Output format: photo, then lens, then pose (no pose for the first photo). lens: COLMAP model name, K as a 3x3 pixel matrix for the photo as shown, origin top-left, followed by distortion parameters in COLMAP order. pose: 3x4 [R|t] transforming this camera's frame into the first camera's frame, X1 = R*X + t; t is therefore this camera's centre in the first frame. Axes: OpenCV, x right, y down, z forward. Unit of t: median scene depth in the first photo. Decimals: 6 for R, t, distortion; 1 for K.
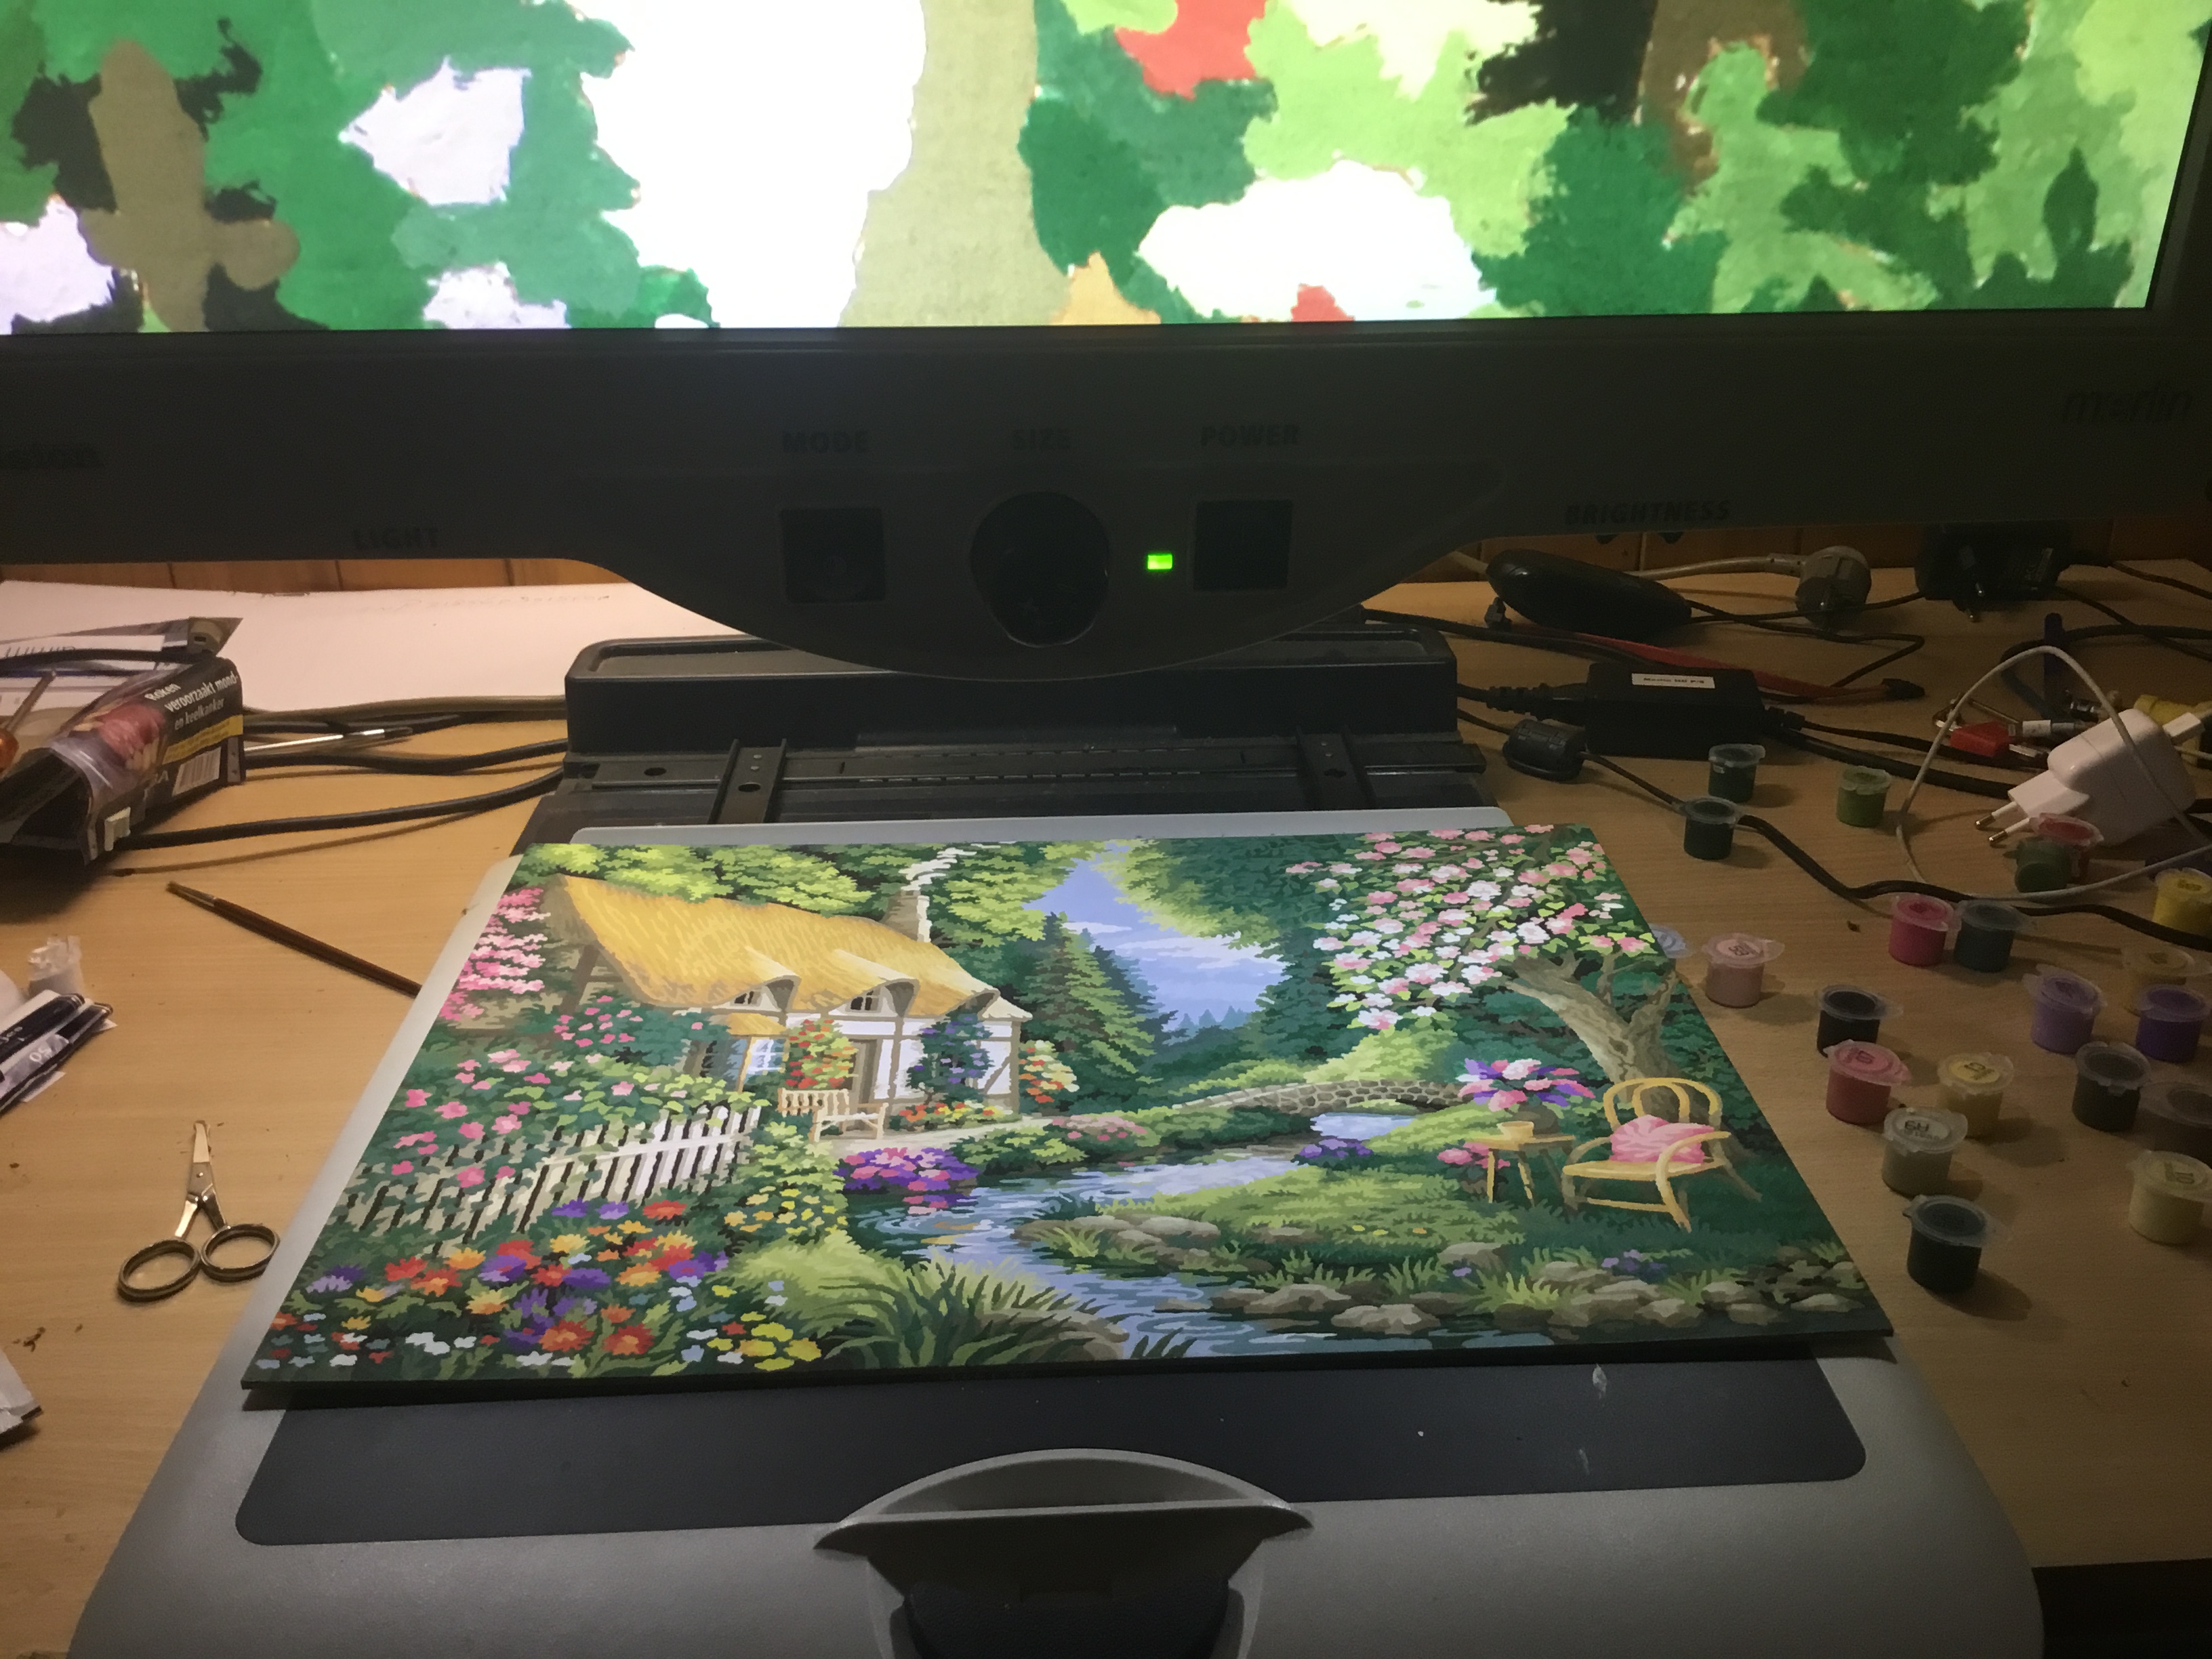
lens RADIAL K [[2011.9, 0, 1107.9], [0, 2011.9, 831.1], [0, 0, 1]] dist [0.134035, -0.292167]
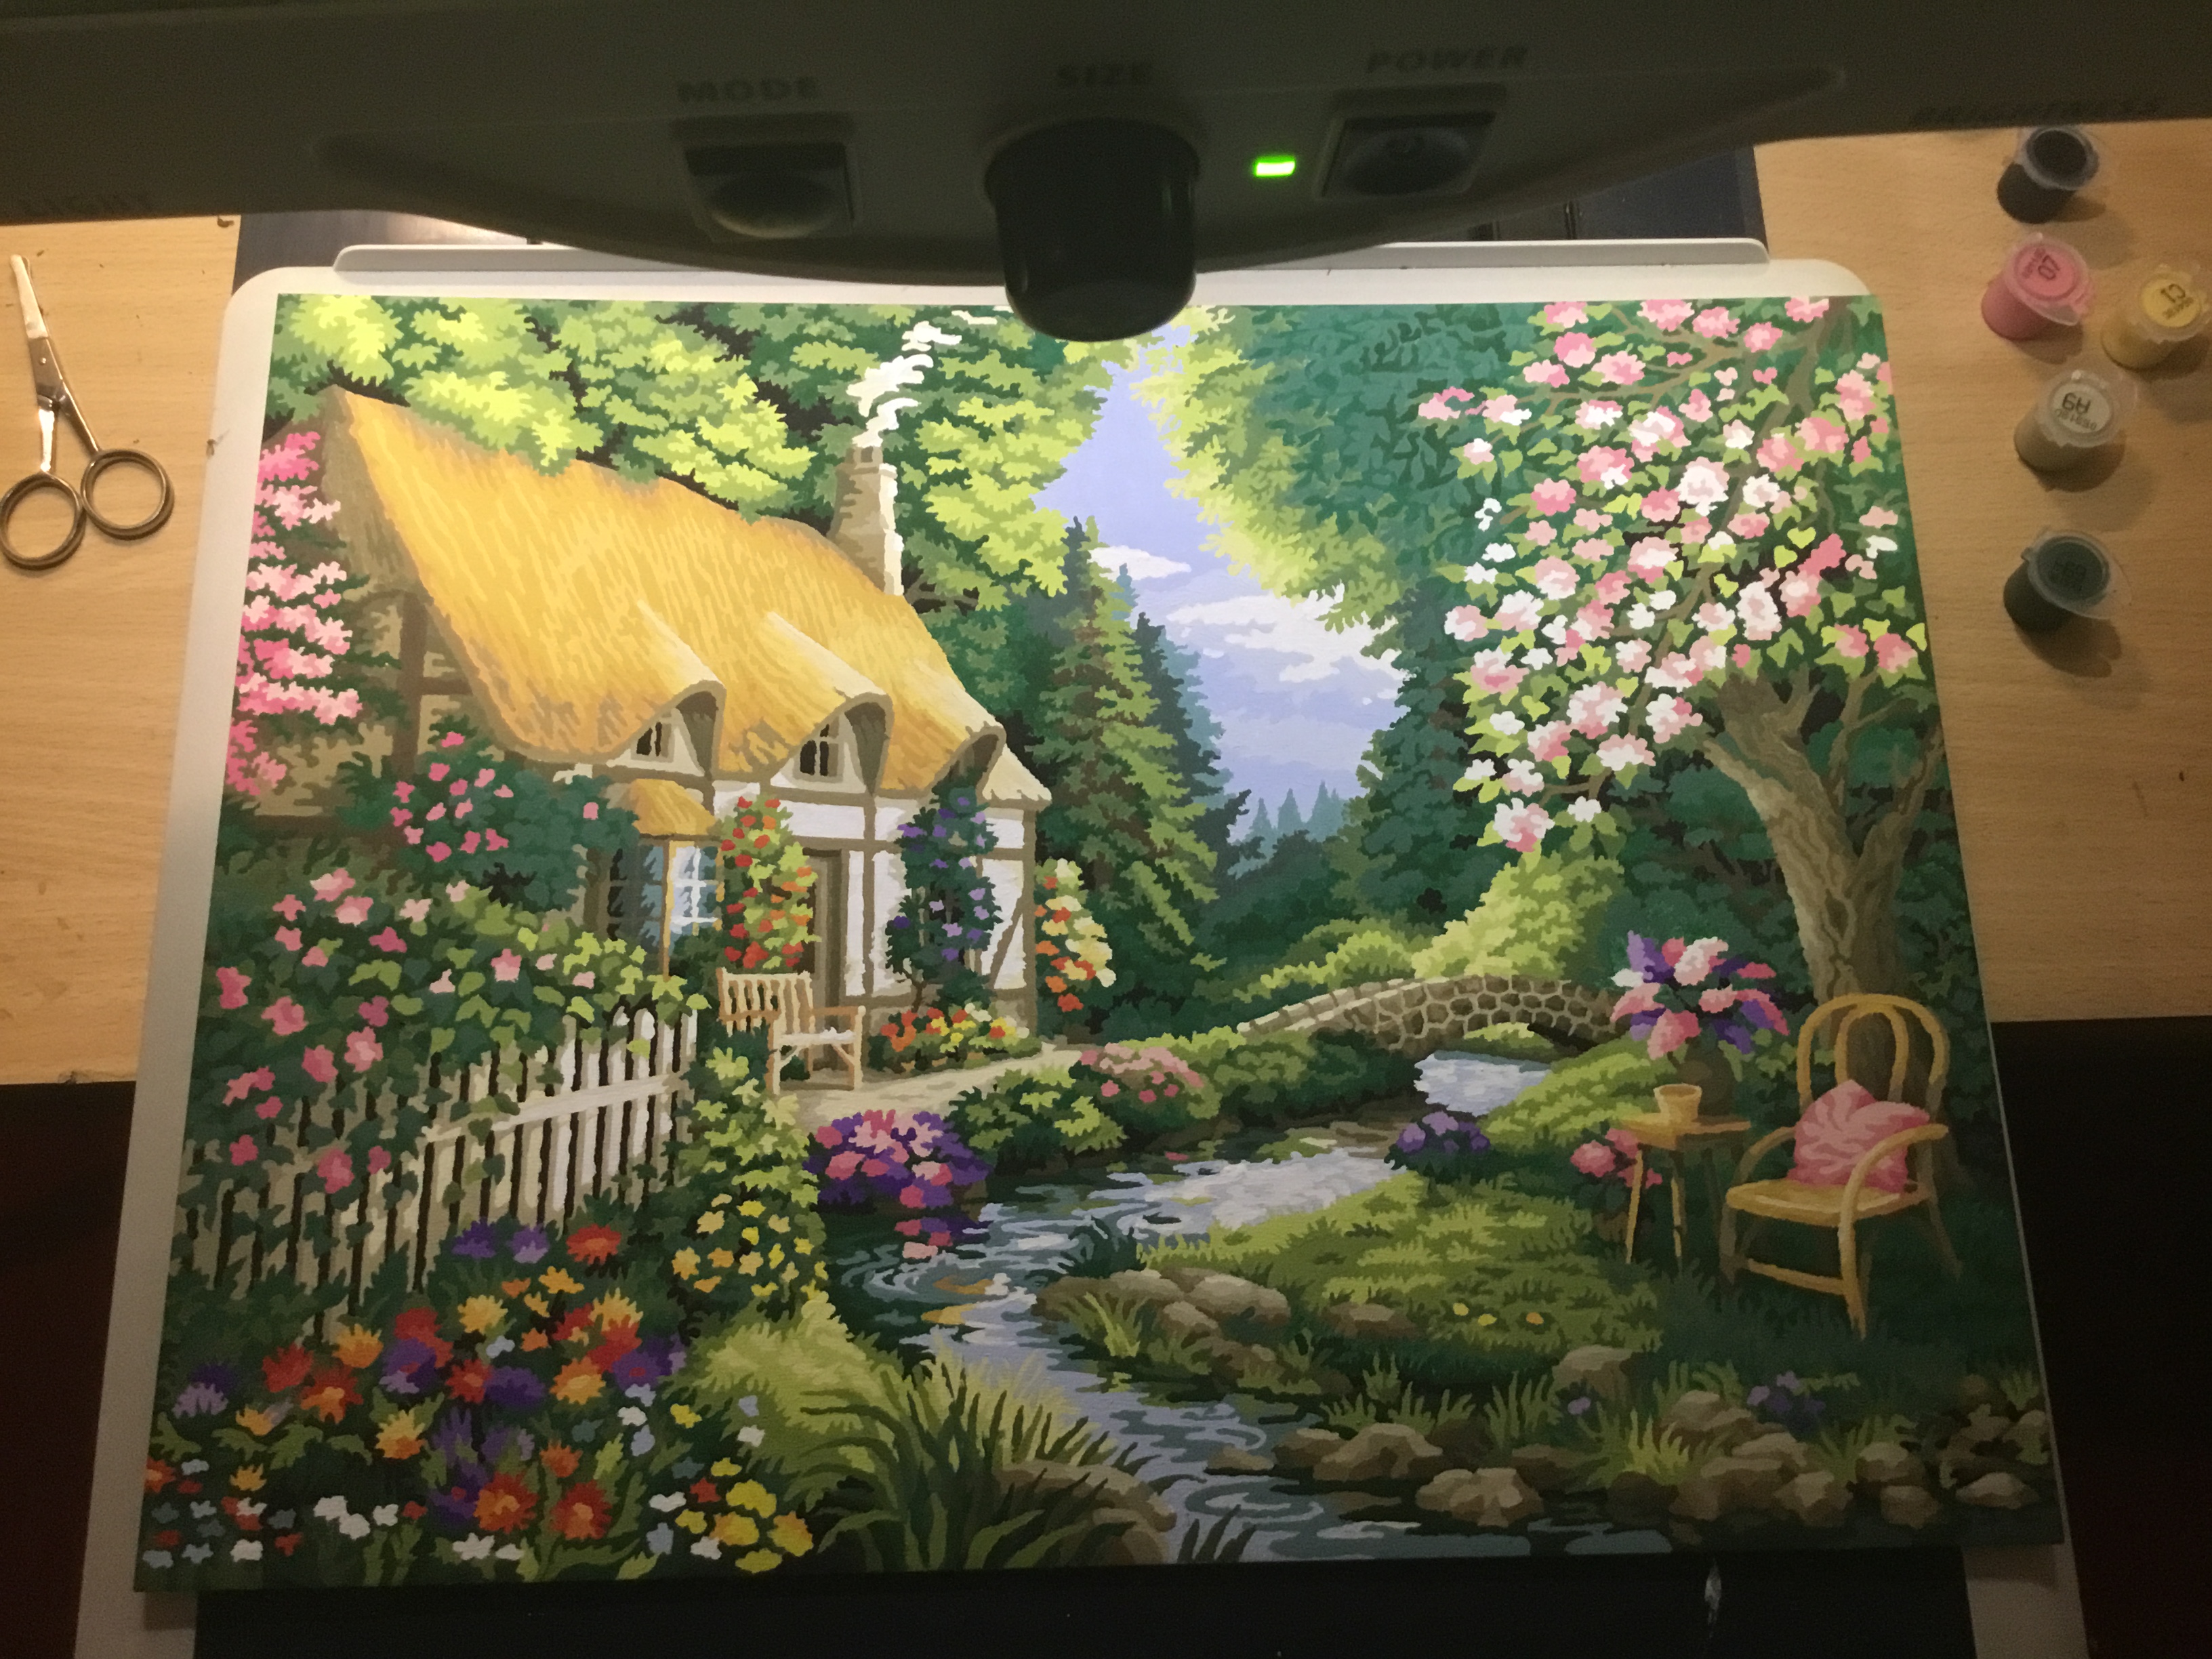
lens RADIAL K [[2011.9, 0, 1107.9], [0, 2011.9, 831.1], [0, 0, 1]] dist [0.134035, -0.292167]
pose [[0.999128, 0.023003, 0.034838, -0.045956], [-0.041308, 0.665462, 0.745288, -0.486677], [-0.006040, -0.746077, 0.665832, 0.549903]]
